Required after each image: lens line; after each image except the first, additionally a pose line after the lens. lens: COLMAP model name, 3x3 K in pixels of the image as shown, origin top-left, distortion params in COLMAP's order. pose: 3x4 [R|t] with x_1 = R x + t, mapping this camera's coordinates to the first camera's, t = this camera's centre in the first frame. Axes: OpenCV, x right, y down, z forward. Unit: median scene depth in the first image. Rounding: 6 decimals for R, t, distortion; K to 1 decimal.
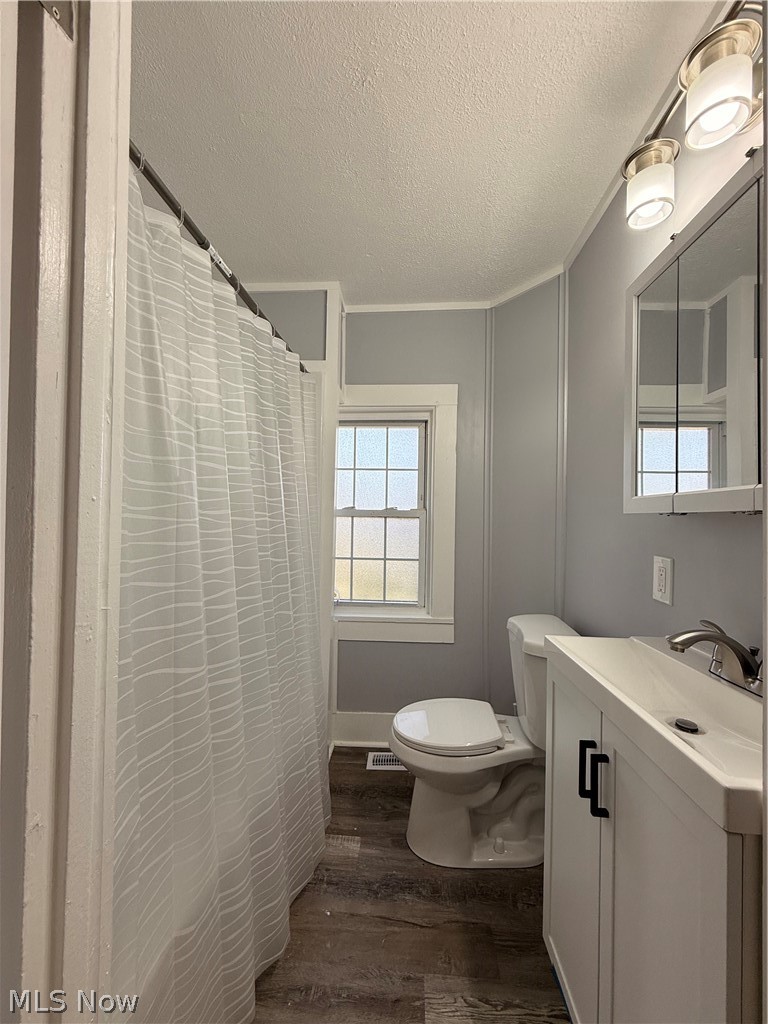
lens RADIAL K [[407.9, 0, 387.9], [0, 407.9, 515.9], [0, 0, 1]] dist [0.003337, 0.000257]
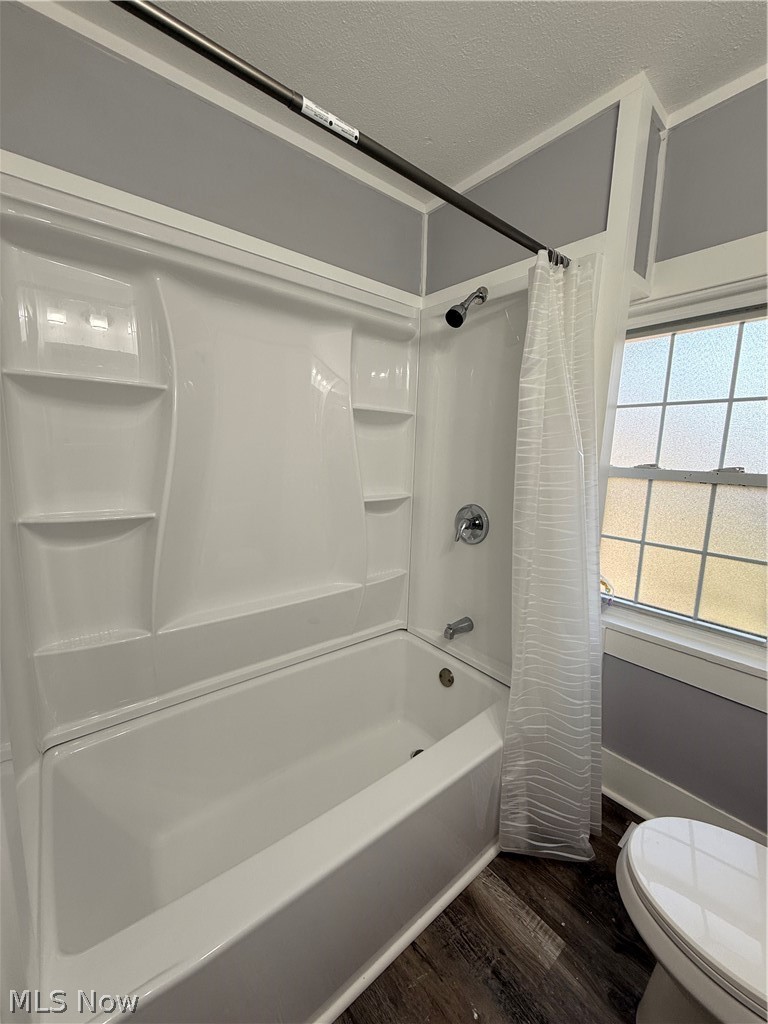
lens RADIAL K [[407.9, 0, 381.7], [0, 407.9, 511.2], [0, 0, 1]] dist [0.003337, 0.000257]
pose [[0.676925, 0.116488, -0.726776, 0.112422], [-0.000992, 0.987541, 0.157360, -0.056365], [0.736052, -0.105800, 0.668606, 0.271961]]
